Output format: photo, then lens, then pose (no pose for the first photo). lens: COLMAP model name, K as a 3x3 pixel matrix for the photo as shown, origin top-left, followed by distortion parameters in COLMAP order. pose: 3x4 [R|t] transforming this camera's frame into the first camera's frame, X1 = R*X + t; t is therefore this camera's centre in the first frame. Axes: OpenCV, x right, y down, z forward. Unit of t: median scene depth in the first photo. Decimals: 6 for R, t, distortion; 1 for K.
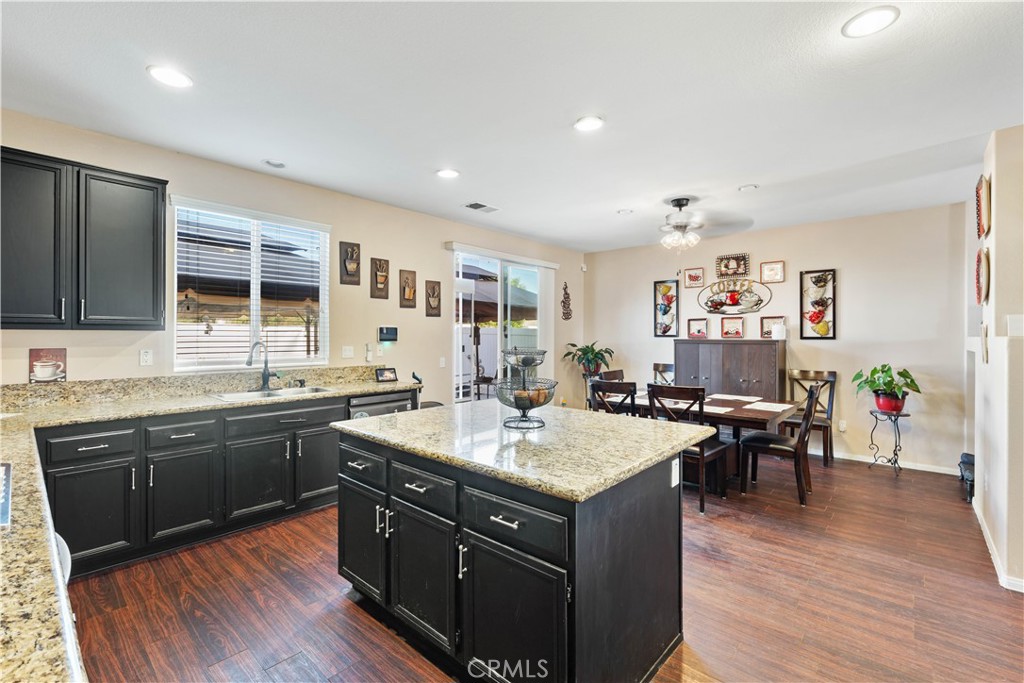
lens RADIAL K [[451.6, 0, 516.1], [0, 451.6, 334.5], [0, 0, 1]] dist [-0.002847, 0.000759]
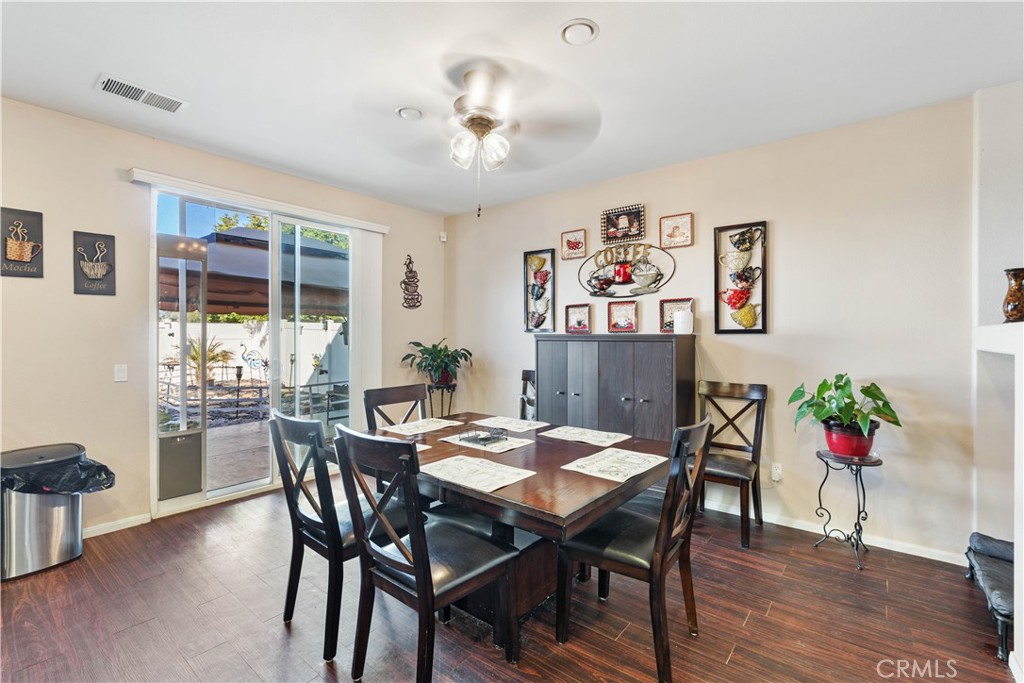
lens RADIAL K [[451.6, 0, 517.5], [0, 451.6, 335.0], [0, 0, 1]] dist [-0.002847, 0.000759]
pose [[0.998537, -0.000870, 0.054063, 0.329014], [0.000875, 1.000000, -0.000071, 0.012882], [-0.054063, 0.000118, 0.998538, 0.392200]]
